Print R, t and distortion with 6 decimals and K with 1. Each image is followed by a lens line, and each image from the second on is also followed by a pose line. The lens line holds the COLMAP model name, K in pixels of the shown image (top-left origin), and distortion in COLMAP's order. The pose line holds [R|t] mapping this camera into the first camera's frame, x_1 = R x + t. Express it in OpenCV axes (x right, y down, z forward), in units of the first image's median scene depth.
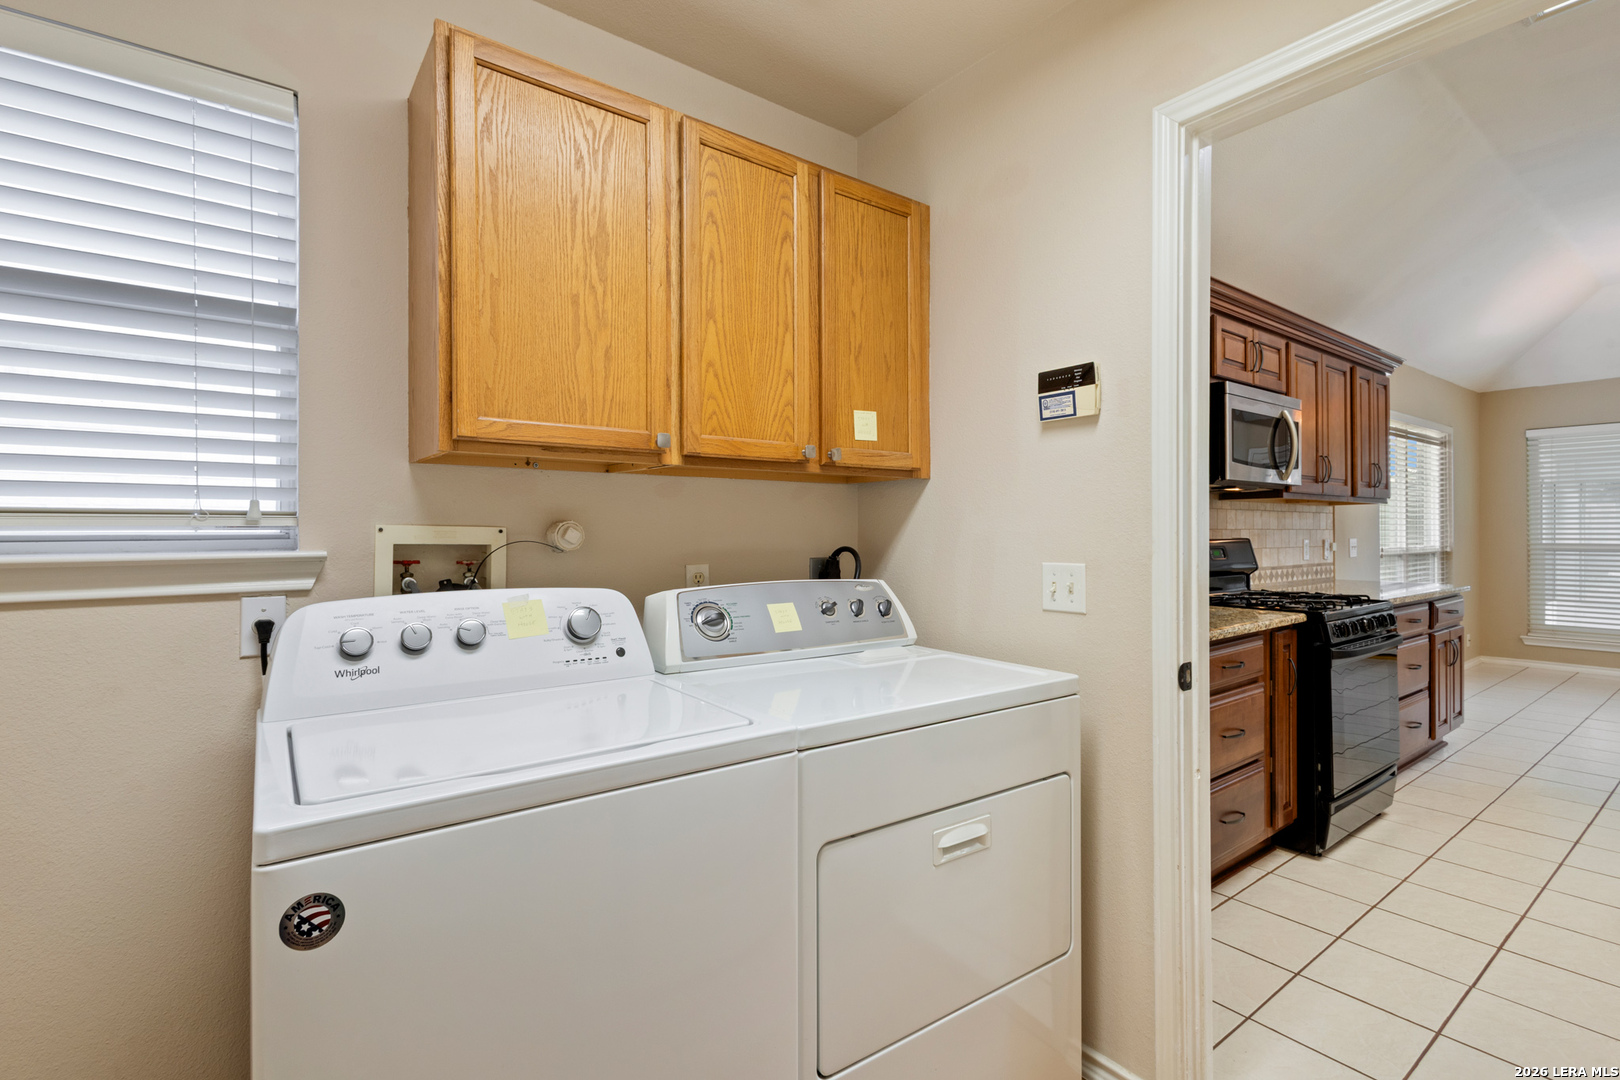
lens RADIAL K [[748.5, 0, 804.1], [0, 748.5, 537.8], [0, 0, 1]] dist [0.009071, -0.000379]
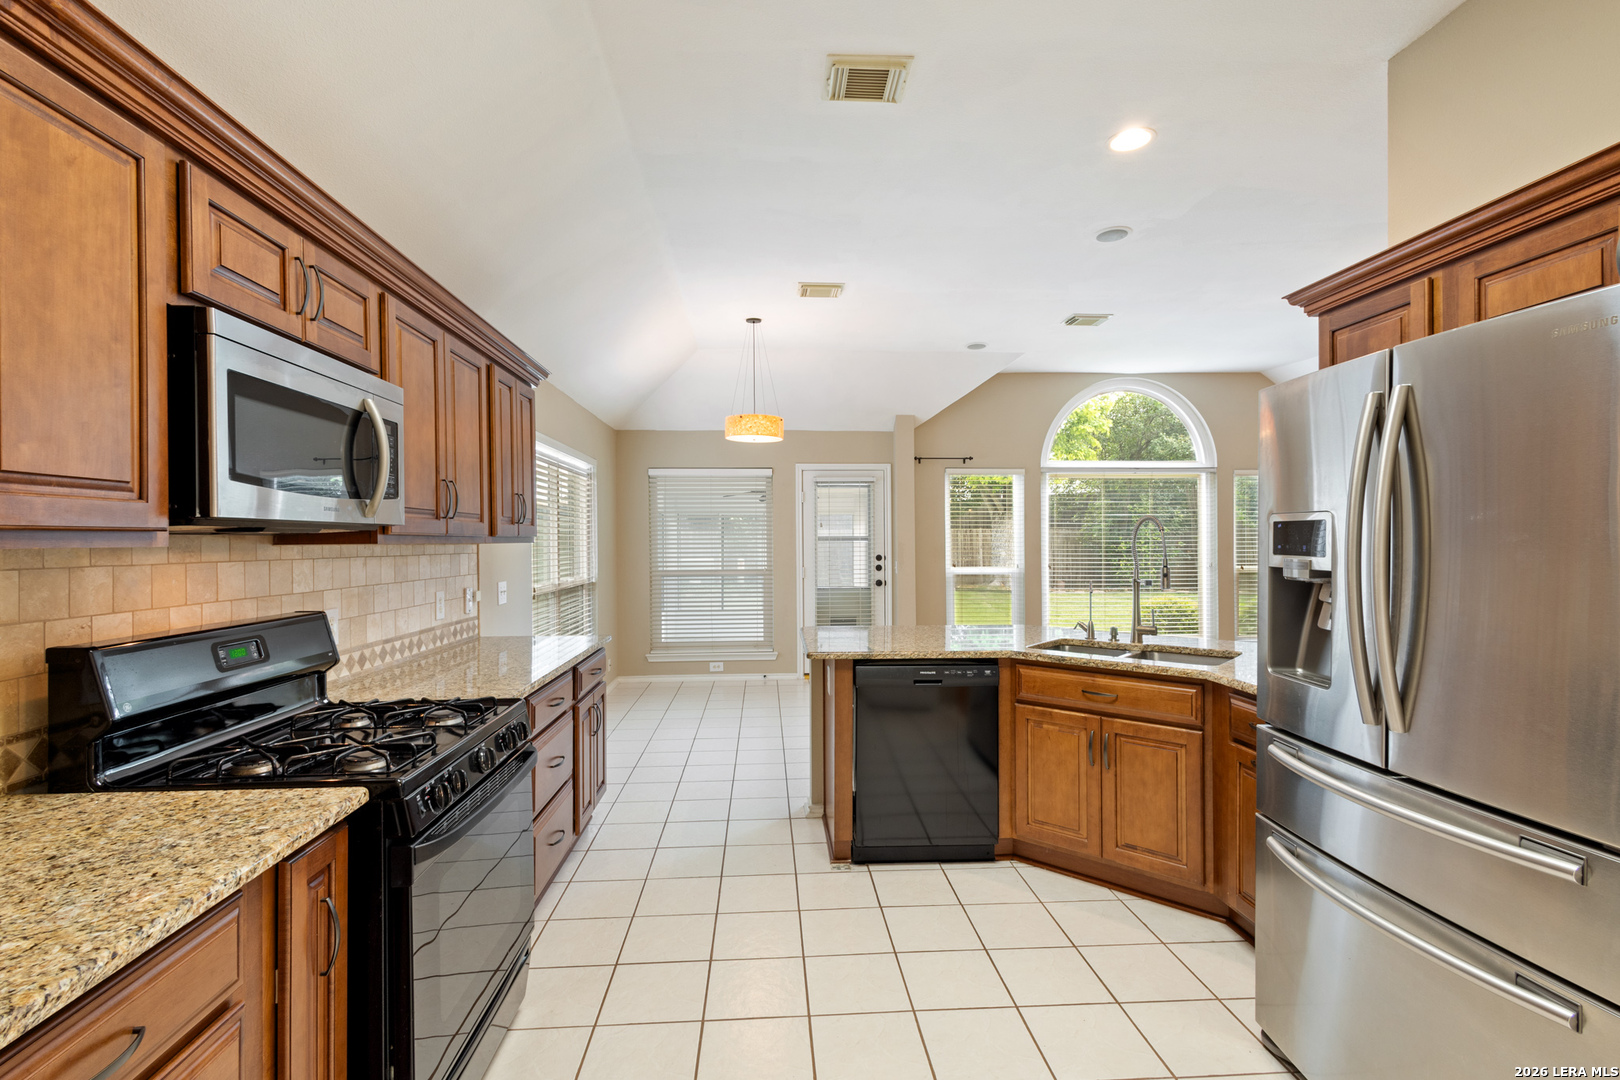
lens RADIAL K [[748.5, 0, 804.1], [0, 748.5, 537.8], [0, 0, 1]] dist [0.009071, -0.000379]
pose [[0.559271, 0.005028, 0.828970, 0.294767], [0.009420, 0.999878, -0.012420, -0.043098], [-0.828931, 0.014756, 0.559156, 0.334657]]
